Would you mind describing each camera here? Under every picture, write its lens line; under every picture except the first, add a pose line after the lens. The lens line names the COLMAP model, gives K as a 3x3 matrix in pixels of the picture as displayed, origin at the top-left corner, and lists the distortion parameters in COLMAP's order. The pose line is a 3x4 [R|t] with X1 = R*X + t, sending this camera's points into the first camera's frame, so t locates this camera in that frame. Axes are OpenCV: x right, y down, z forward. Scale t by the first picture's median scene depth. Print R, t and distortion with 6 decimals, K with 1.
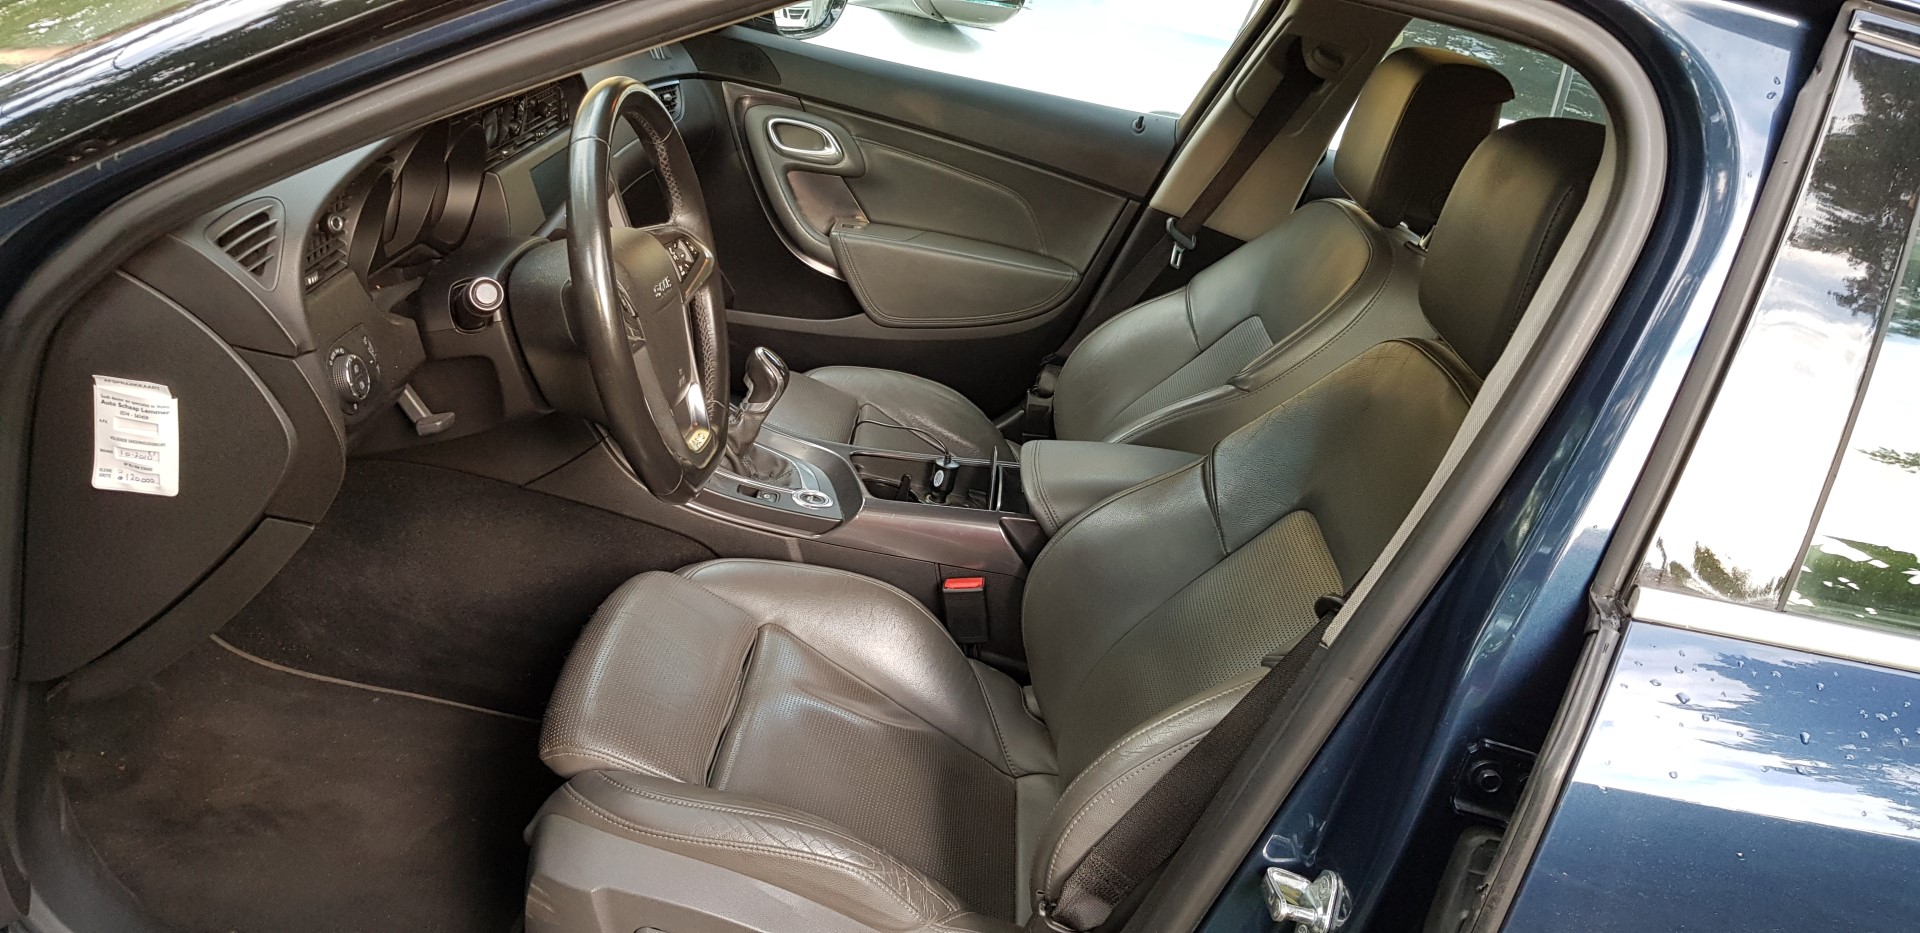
lens RADIAL K [[1520.3, 0, 960.0], [0, 1520.3, 466.5], [0, 0, 1]] dist [0.132717, -0.278144]
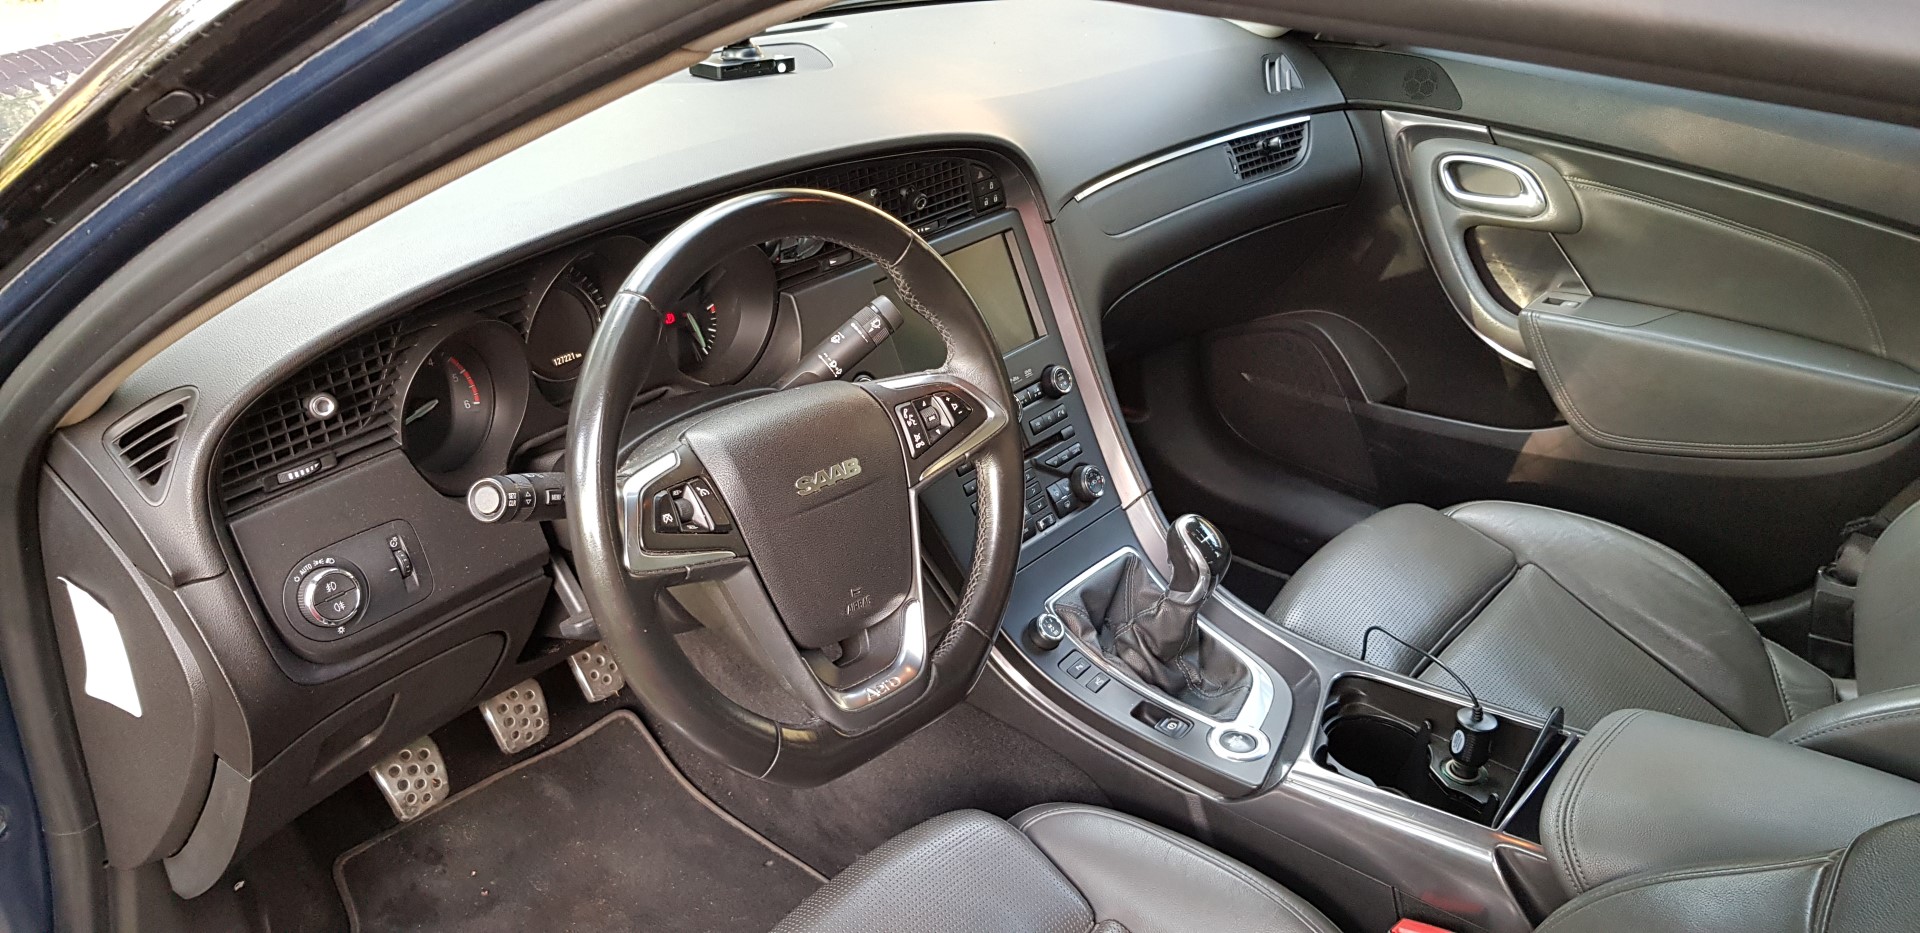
lens RADIAL K [[1520.3, 0, 960.0], [0, 1520.3, 466.5], [0, 0, 1]] dist [0.132717, -0.278144]
pose [[0.770607, 0.101060, -0.629247, 0.175542], [-0.090600, 0.994691, 0.048799, -0.095150], [0.630838, 0.019405, 0.775672, 0.286691]]
